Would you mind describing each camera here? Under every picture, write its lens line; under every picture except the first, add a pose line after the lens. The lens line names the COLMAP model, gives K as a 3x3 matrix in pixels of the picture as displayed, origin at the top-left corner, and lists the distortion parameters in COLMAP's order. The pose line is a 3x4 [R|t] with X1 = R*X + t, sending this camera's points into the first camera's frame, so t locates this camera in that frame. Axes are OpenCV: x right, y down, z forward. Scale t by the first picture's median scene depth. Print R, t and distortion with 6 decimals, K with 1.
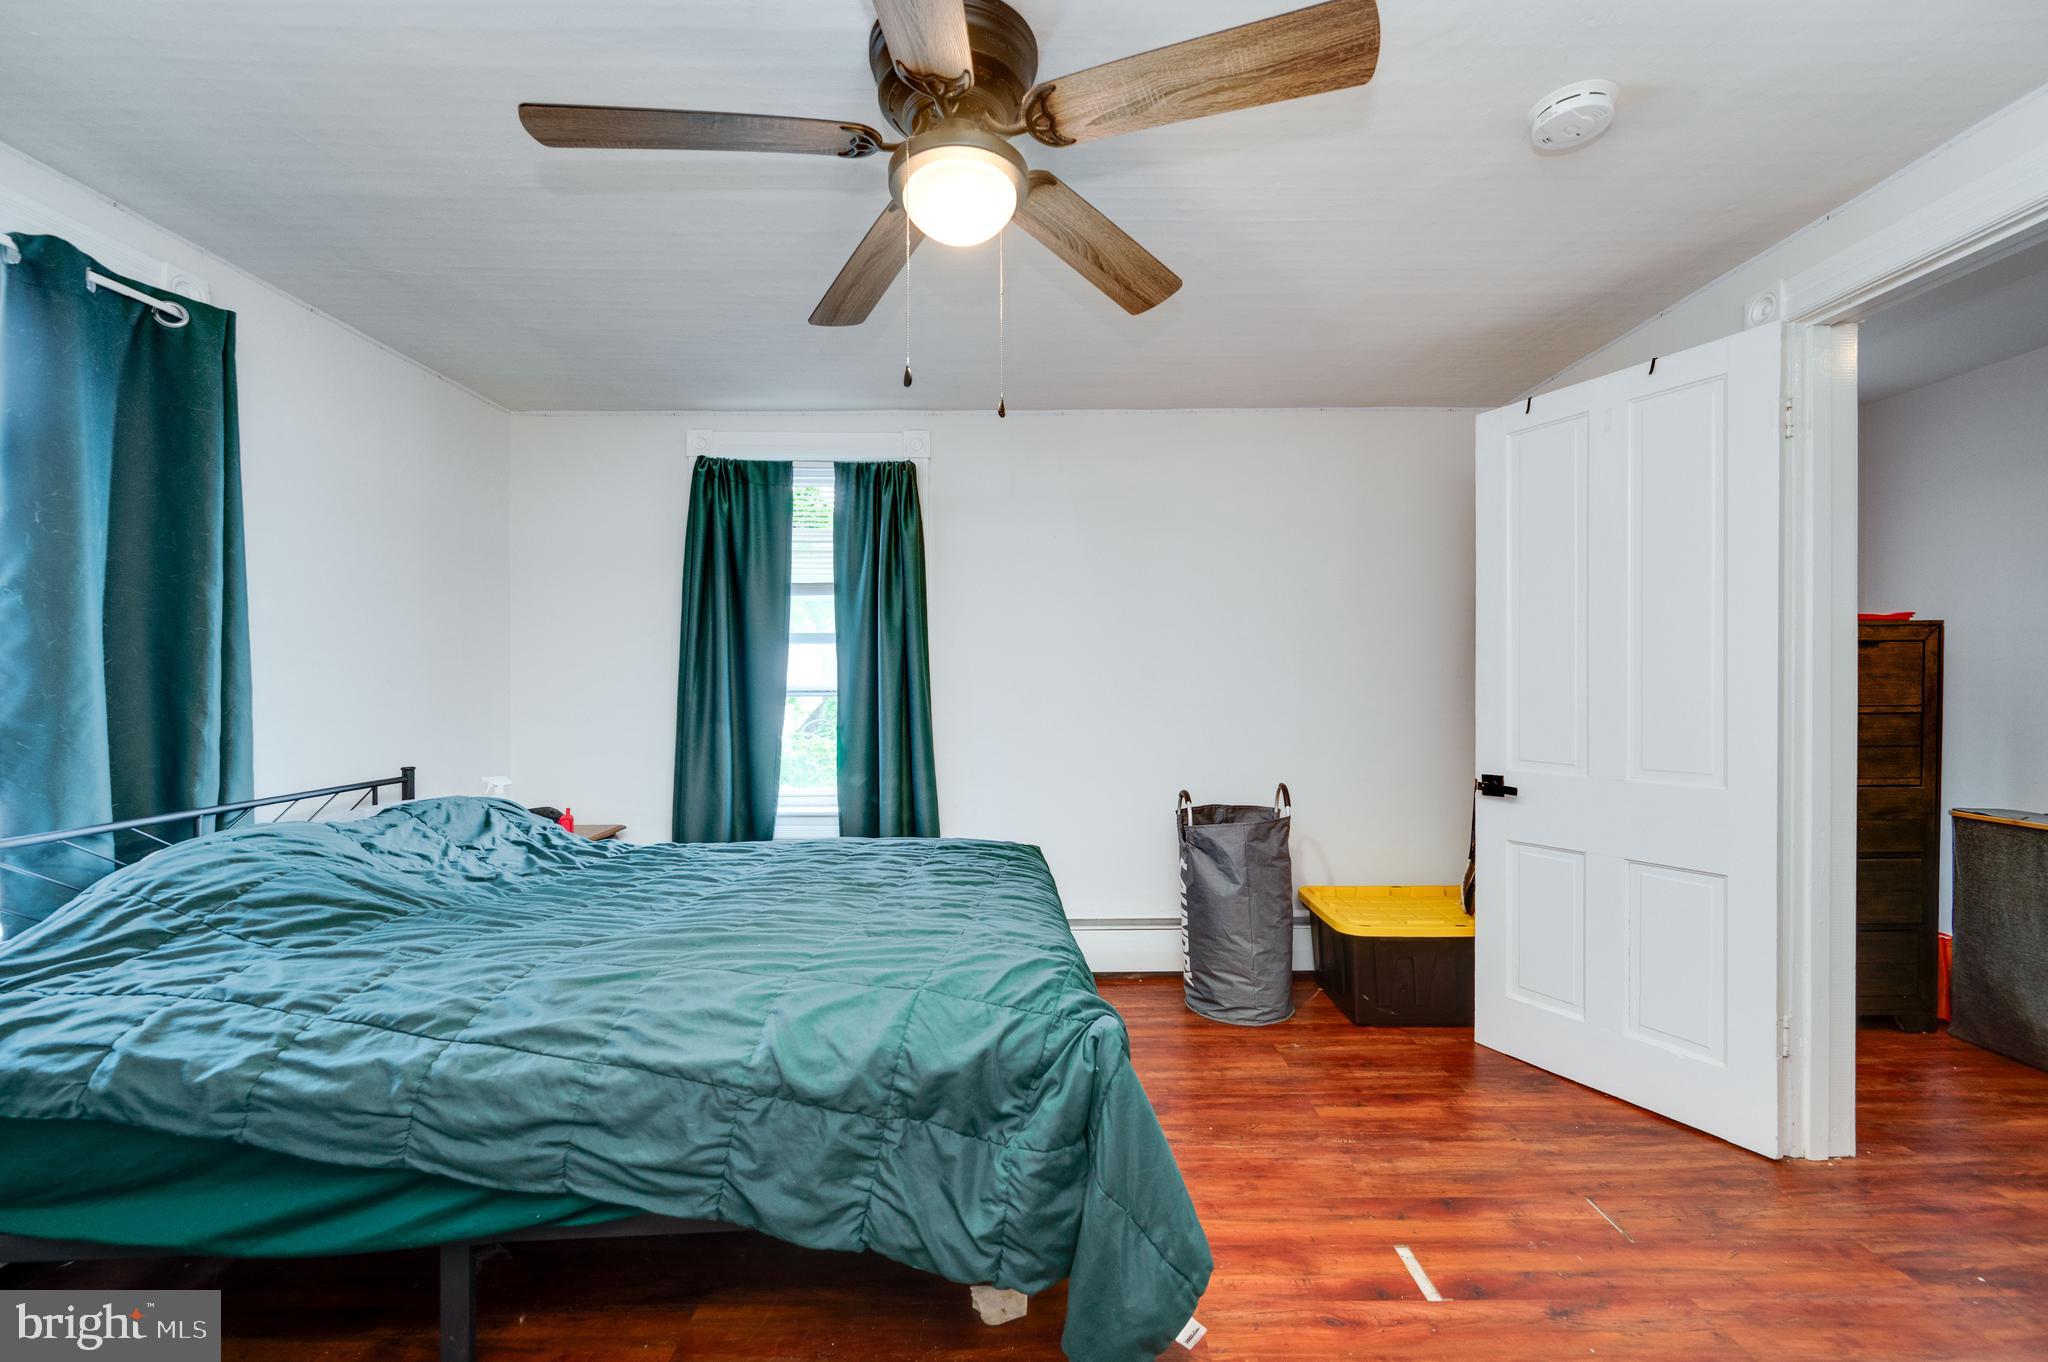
lens RADIAL K [[802.1, 0, 1017.2], [0, 802.1, 691.2], [0, 0, 1]] dist [-0.000282, -0.000150]
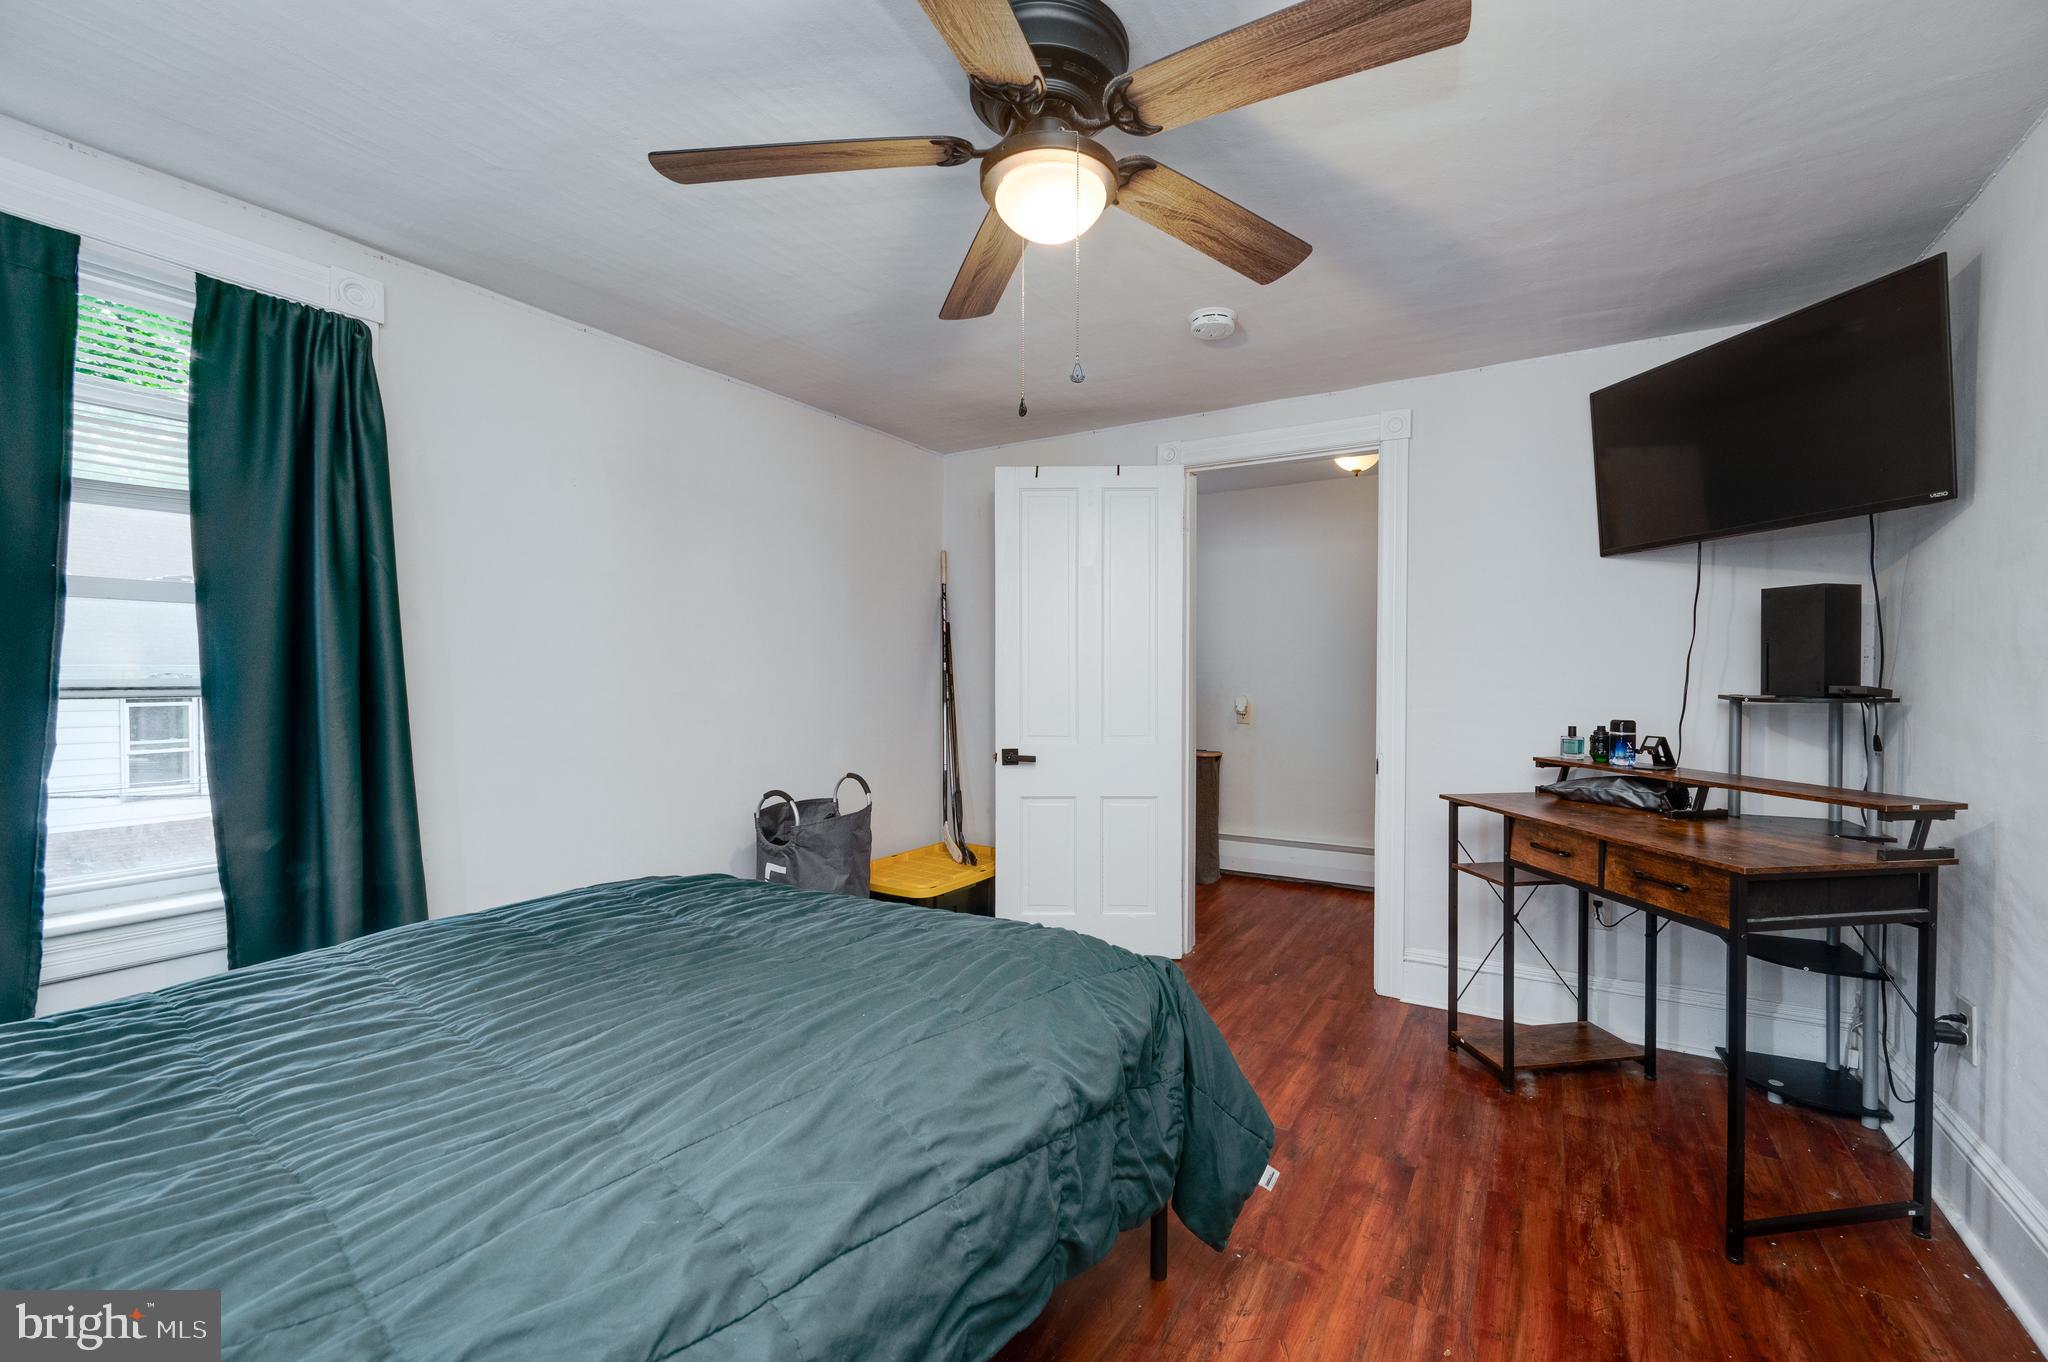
lens RADIAL K [[855.4, 0, 1032.8], [0, 855.4, 689.3], [0, 0, 1]] dist [-0.001621, 0.000223]
pose [[0.503380, -0.009561, 0.864012, -0.861972], [0.005586, 0.999954, 0.007810, -0.003034], [-0.864047, 0.000895, 0.503411, 0.403218]]
